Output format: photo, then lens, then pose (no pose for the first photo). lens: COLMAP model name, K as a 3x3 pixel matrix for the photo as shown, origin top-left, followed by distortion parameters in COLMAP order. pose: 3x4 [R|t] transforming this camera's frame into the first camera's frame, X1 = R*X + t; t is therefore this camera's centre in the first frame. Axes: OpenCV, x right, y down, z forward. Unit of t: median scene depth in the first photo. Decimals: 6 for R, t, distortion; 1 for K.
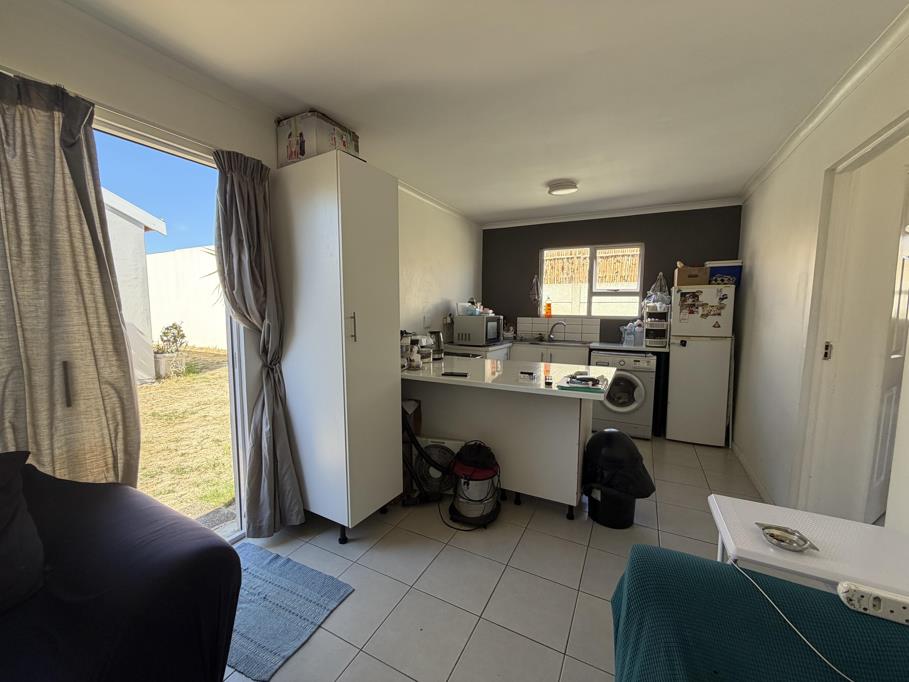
lens RADIAL K [[362.4, 0, 452.2], [0, 362.4, 339.9], [0, 0, 1]] dist [0.000546, -0.000464]
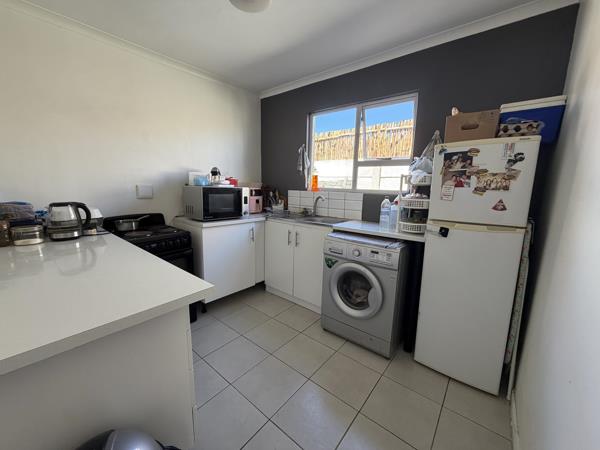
lens RADIAL K [[239.2, 0, 298.8], [0, 239.2, 224.6], [0, 0, 1]] dist [0.000546, -0.000464]
pose [[0.977415, 0.047603, -0.205898, 0.459843], [-0.032497, 0.996568, 0.076135, -0.027904], [0.208816, -0.067725, 0.975607, 0.510833]]
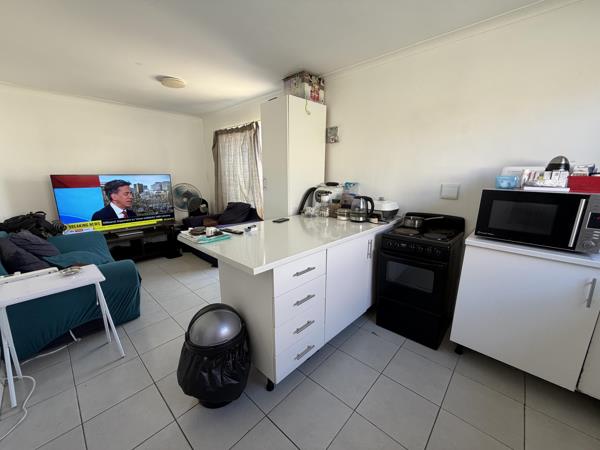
lens RADIAL K [[239.2, 0, 300.5], [0, 239.2, 224.5], [0, 0, 1]] dist [0.000546, -0.000464]
pose [[-0.266461, 0.195152, -0.943883, 0.591092], [-0.088954, 0.970129, 0.225690, -0.074436], [0.959732, 0.144100, -0.241142, 0.850444]]
